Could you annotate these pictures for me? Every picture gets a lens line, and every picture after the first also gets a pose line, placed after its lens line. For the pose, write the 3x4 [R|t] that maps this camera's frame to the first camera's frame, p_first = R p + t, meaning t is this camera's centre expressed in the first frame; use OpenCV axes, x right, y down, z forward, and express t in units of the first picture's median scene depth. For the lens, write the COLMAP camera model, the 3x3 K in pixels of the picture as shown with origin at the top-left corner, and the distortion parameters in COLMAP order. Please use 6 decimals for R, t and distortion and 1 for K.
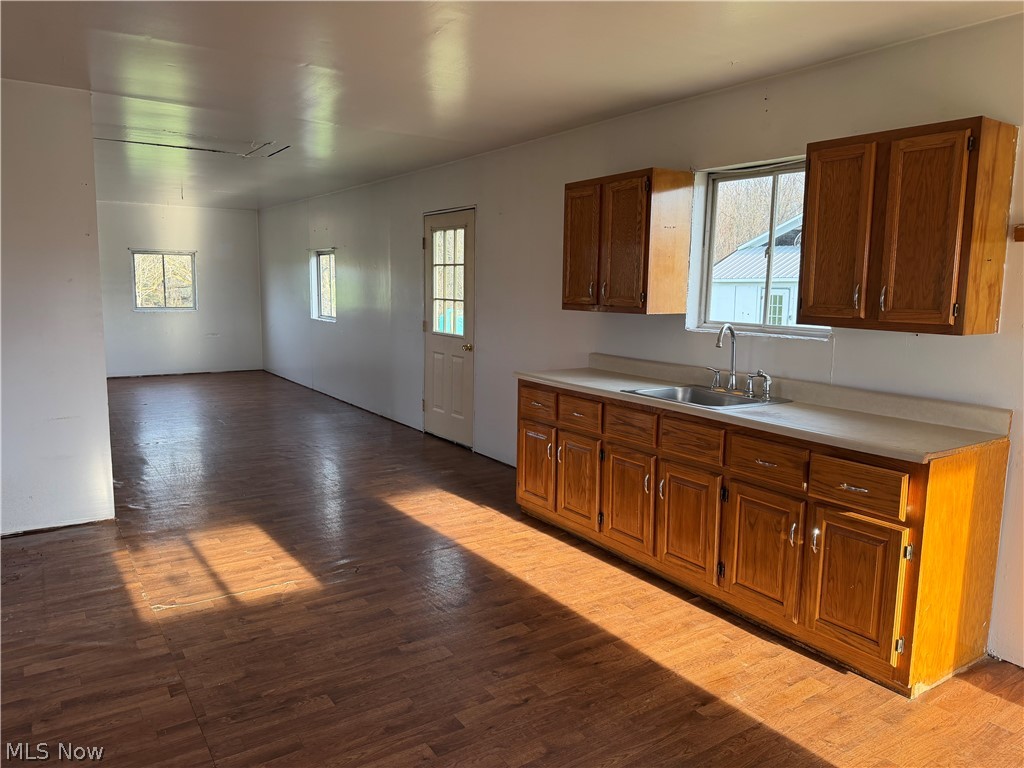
lens RADIAL K [[723.3, 0, 502.2], [0, 723.3, 379.3], [0, 0, 1]] dist [0.052932, -0.064430]
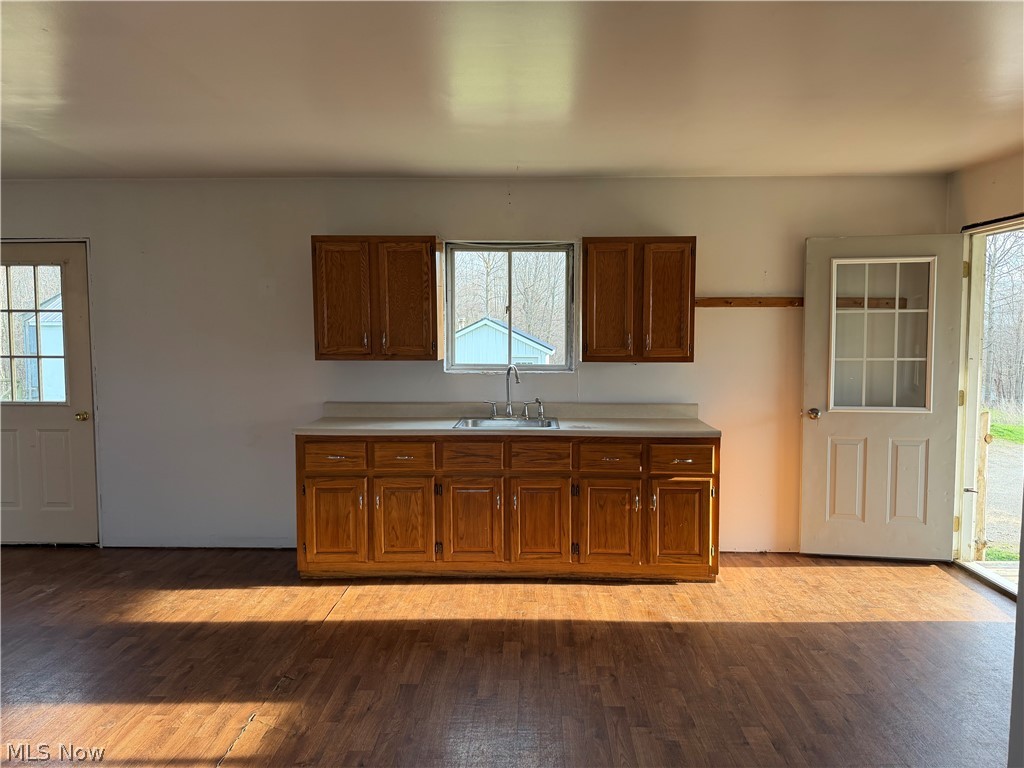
lens RADIAL K [[723.3, 0, 533.2], [0, 723.3, 358.9], [0, 0, 1]] dist [0.052932, -0.064430]
pose [[0.569534, -0.046602, 0.820646, -0.754287], [0.117390, 0.992769, -0.025093, -0.052554], [-0.813542, 0.110627, 0.570886, 0.258698]]
